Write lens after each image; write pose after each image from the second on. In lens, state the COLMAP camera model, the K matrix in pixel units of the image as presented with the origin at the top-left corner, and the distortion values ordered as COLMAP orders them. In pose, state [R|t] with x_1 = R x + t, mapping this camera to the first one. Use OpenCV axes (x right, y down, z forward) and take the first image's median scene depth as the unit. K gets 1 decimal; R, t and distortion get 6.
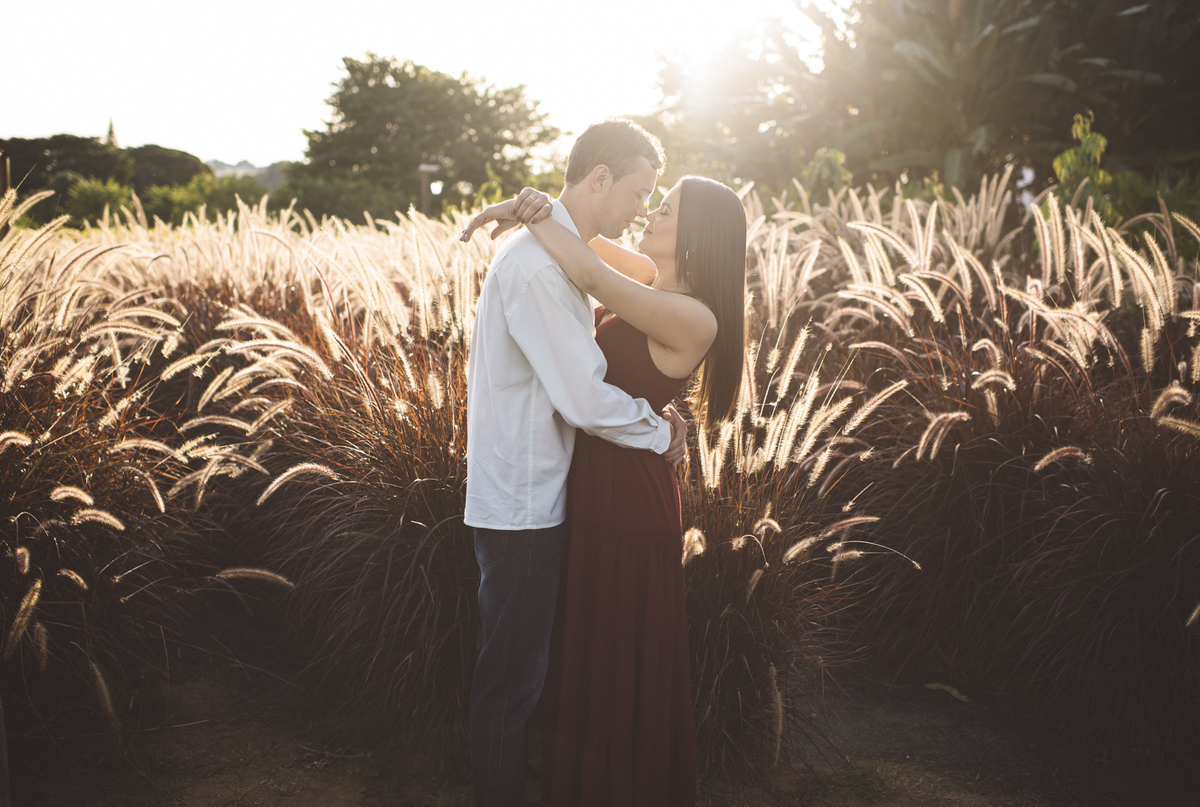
lens RADIAL K [[1367.2, 0, 600.0], [0, 1367.2, 403.5], [0, 0, 1]] dist [-0.036368, -0.024937]
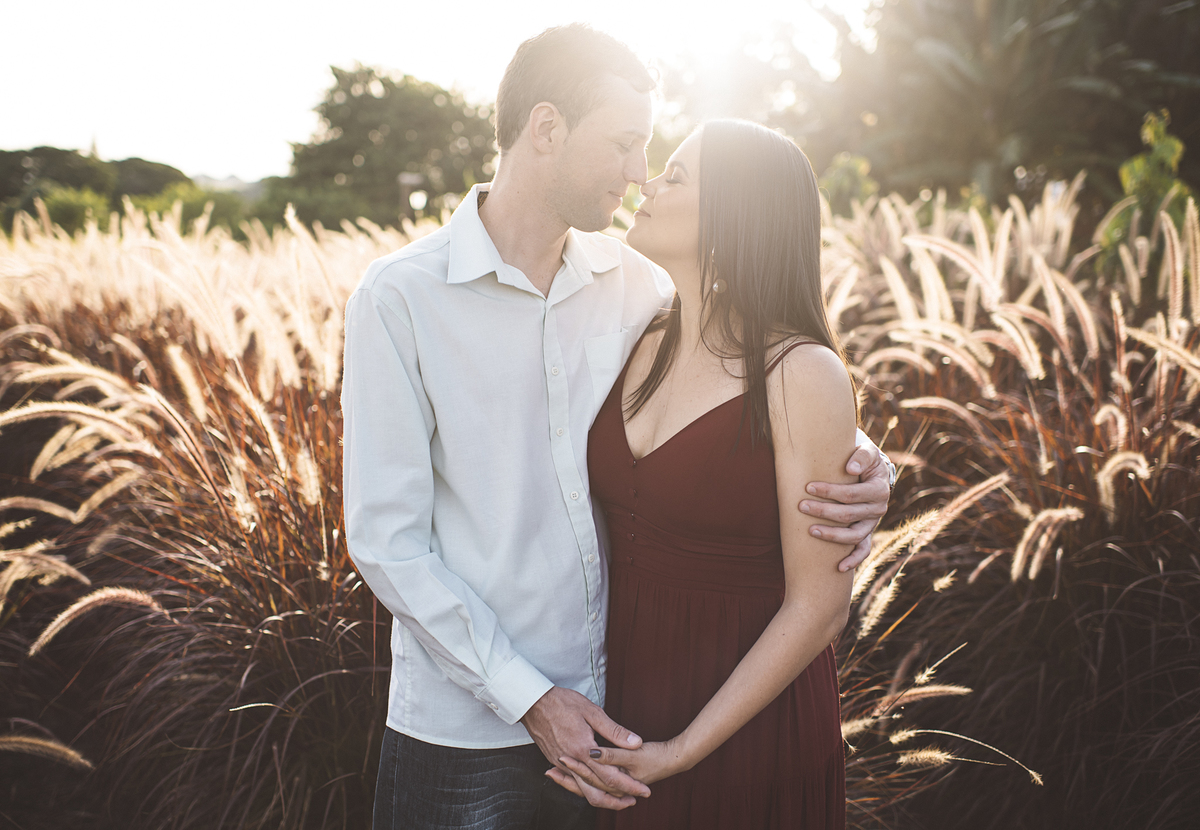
lens RADIAL K [[1357.4, 0, 573.6], [0, 1357.4, 415.7], [0, 0, 1]] dist [-0.064893, 0.016325]
pose [[0.999748, 0.009825, -0.020177, 0.021037], [-0.009887, 0.999947, -0.002977, -0.032336], [0.020147, 0.003176, 0.999792, 0.269474]]
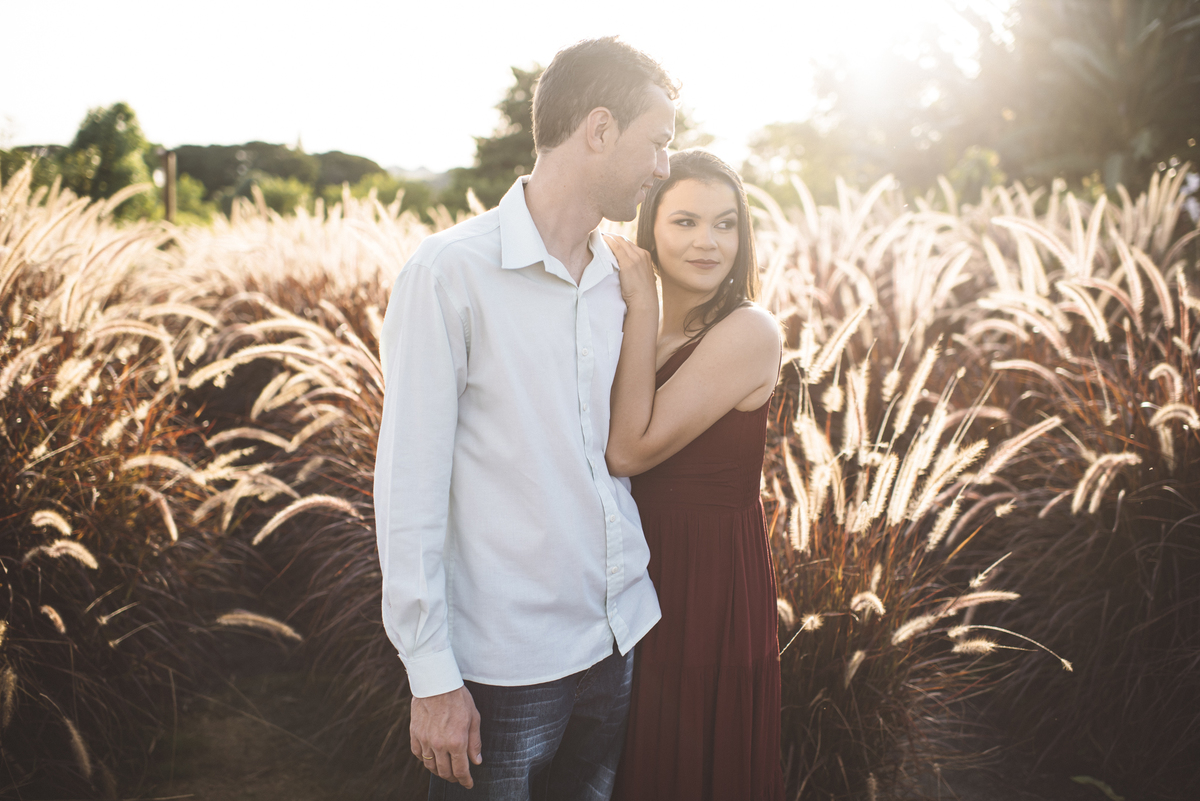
lens RADIAL K [[1273.3, 0, 600.0], [0, 1273.3, 400.5], [0, 0, 1]] dist [-0.070122, 0.044489]
pose [[0.991704, 0.027236, -0.125625, 0.042340], [-0.026833, 0.999628, 0.004900, -0.017940], [0.125711, -0.001489, 0.992066, 0.196502]]
